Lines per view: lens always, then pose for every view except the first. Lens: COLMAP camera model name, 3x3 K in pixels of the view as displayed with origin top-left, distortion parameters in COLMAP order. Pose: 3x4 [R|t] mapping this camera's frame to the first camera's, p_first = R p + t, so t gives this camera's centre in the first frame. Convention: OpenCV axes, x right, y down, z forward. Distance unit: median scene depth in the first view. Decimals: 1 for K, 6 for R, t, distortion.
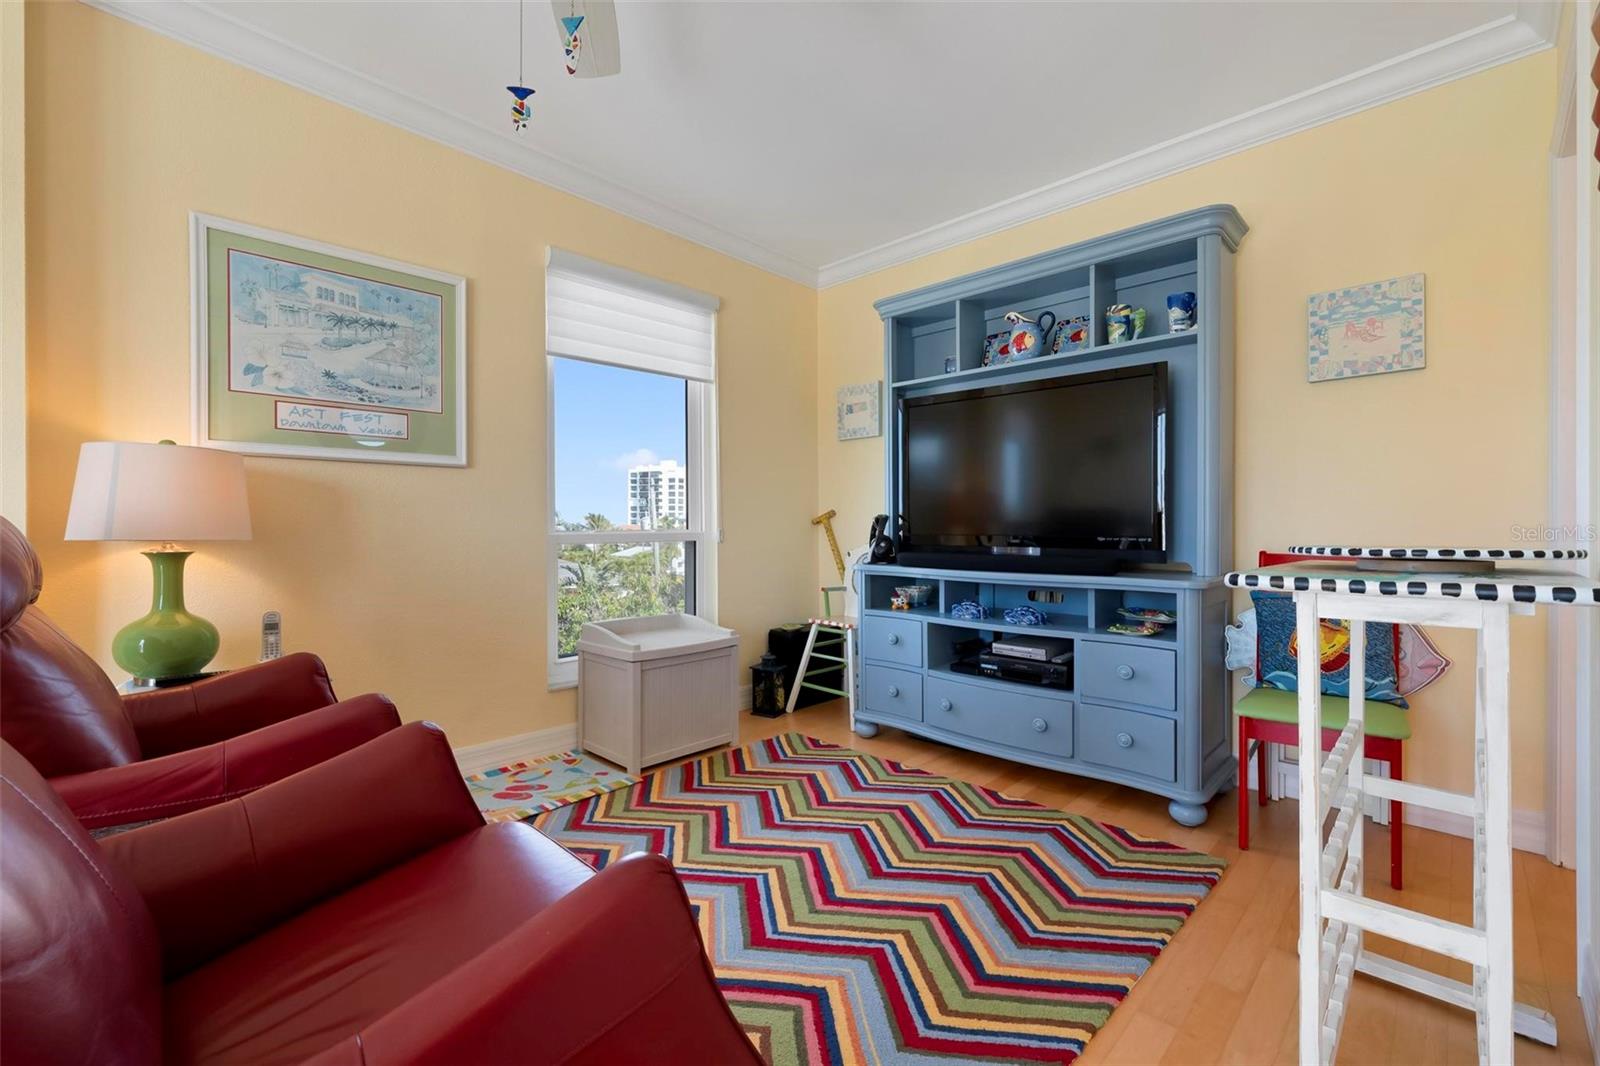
lens RADIAL K [[677.2, 0, 800.4], [0, 677.2, 536.2], [0, 0, 1]] dist [0.002085, -0.000673]
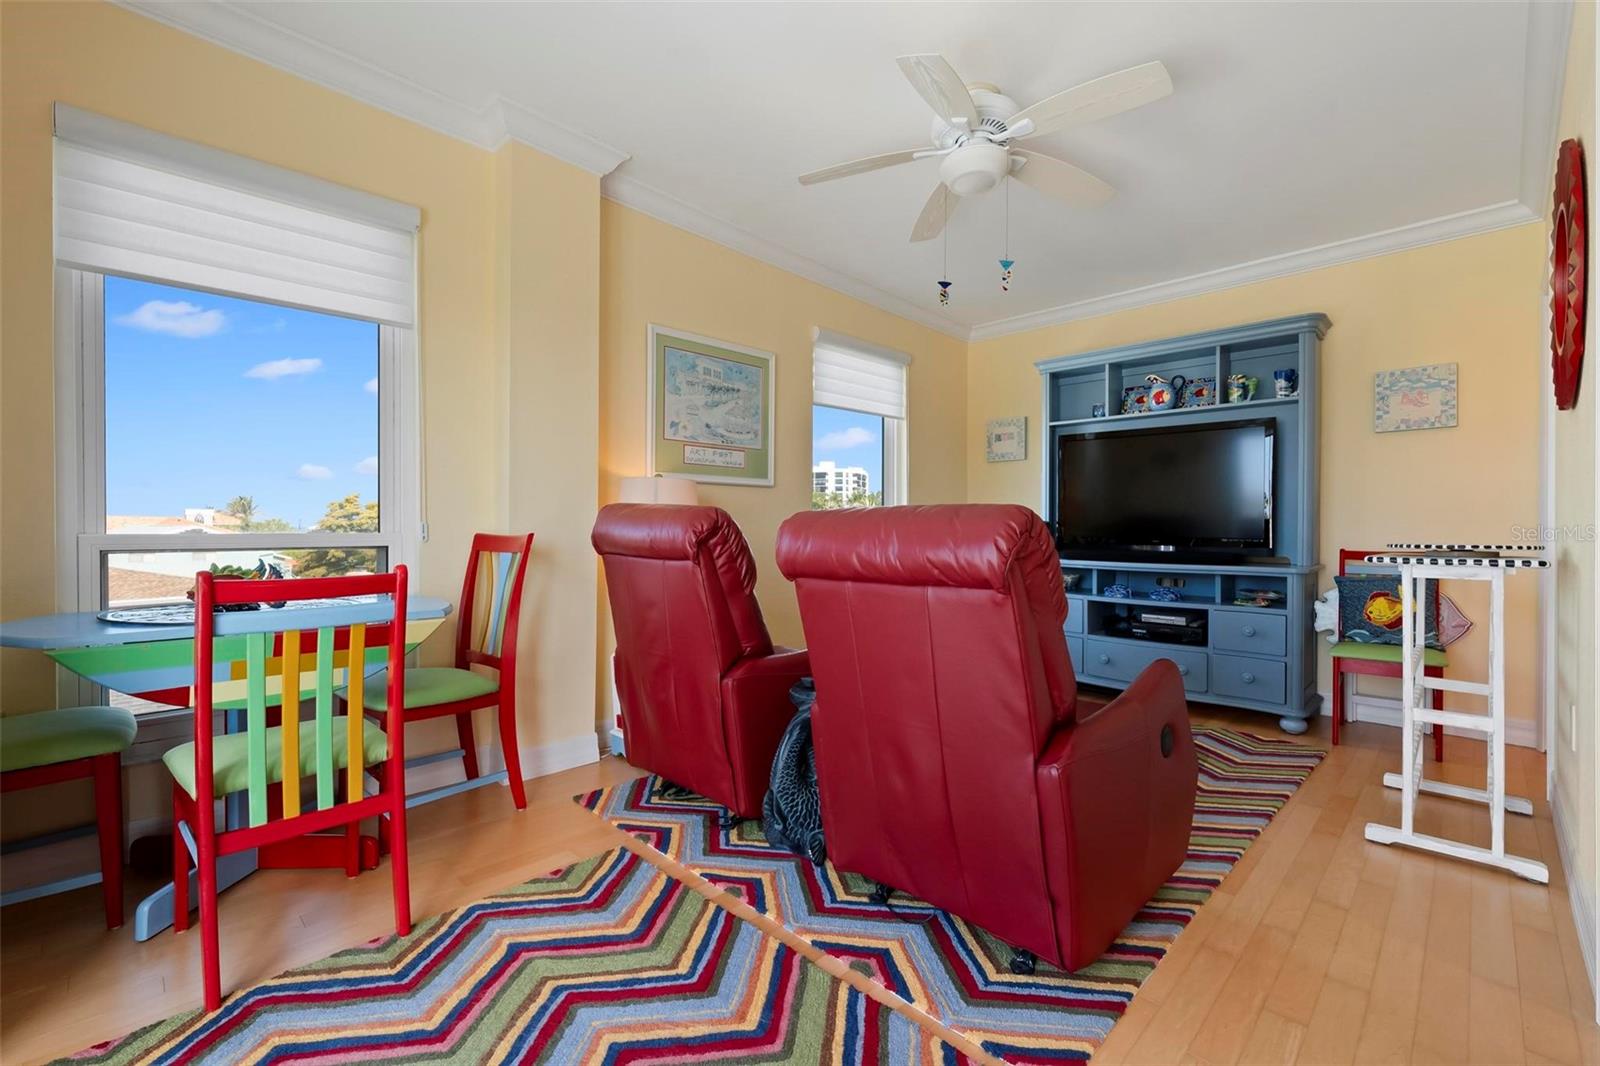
lens RADIAL K [[677.2, 0, 802.6], [0, 677.2, 536.0], [0, 0, 1]] dist [0.002085, -0.000673]
pose [[0.999933, 0.006023, -0.009890, -0.466336], [-0.006010, 0.999981, 0.001288, -0.001193], [0.009898, -0.001228, 0.999950, -0.469459]]
